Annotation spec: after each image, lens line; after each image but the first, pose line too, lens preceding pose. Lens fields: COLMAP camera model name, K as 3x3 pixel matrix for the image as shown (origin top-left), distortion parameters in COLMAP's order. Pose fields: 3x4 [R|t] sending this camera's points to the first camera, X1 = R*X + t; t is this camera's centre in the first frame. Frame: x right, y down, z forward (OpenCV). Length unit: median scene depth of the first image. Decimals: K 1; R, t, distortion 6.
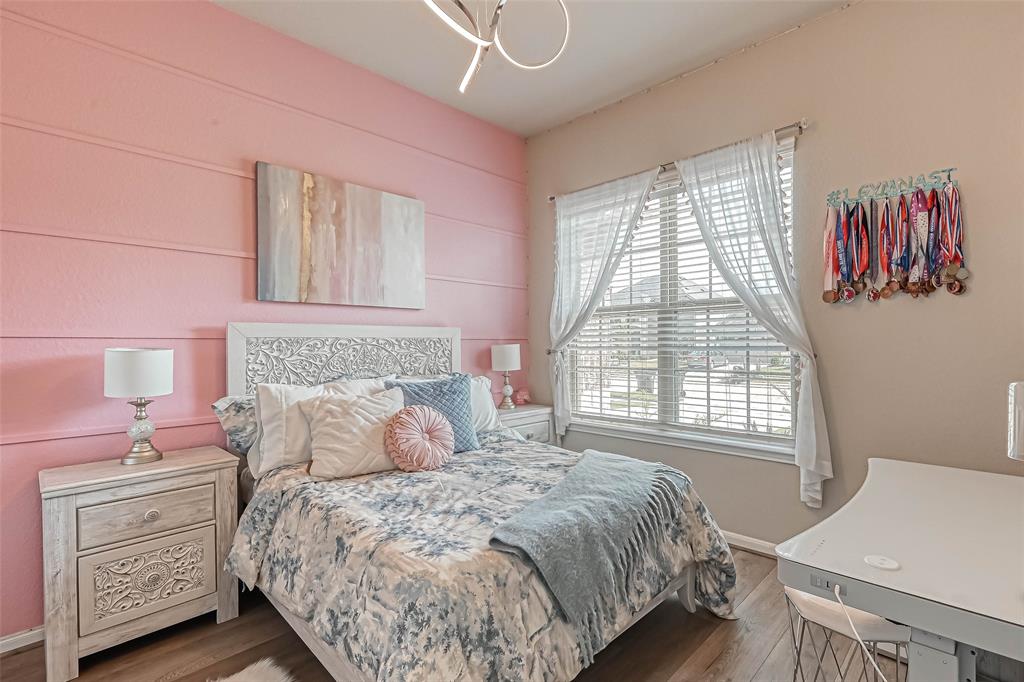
lens RADIAL K [[456.5, 0, 516.3], [0, 456.5, 342.9], [0, 0, 1]] dist [0.000416, -0.000007]
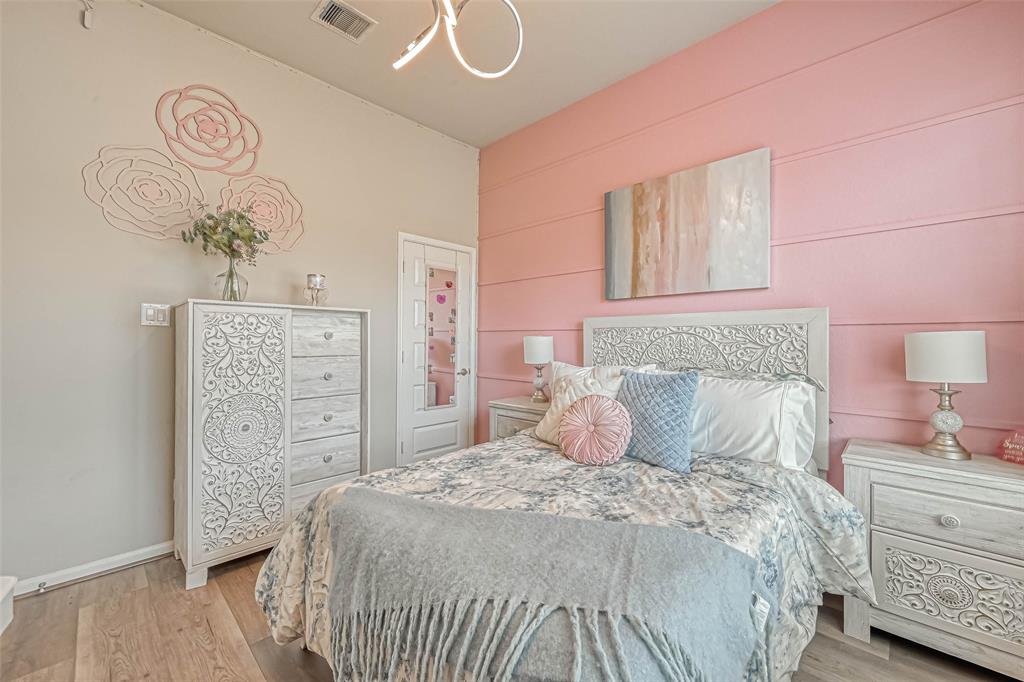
lens RADIAL K [[402.3, 0, 572.4], [0, 402.3, 337.7], [0, 0, 1]] dist [0.002903, 0.000021]
pose [[0.102018, 0.003289, -0.994777, 0.600445], [0.001424, 0.999993, 0.003453, 0.011764], [0.994782, -0.001769, 0.102012, 0.825394]]
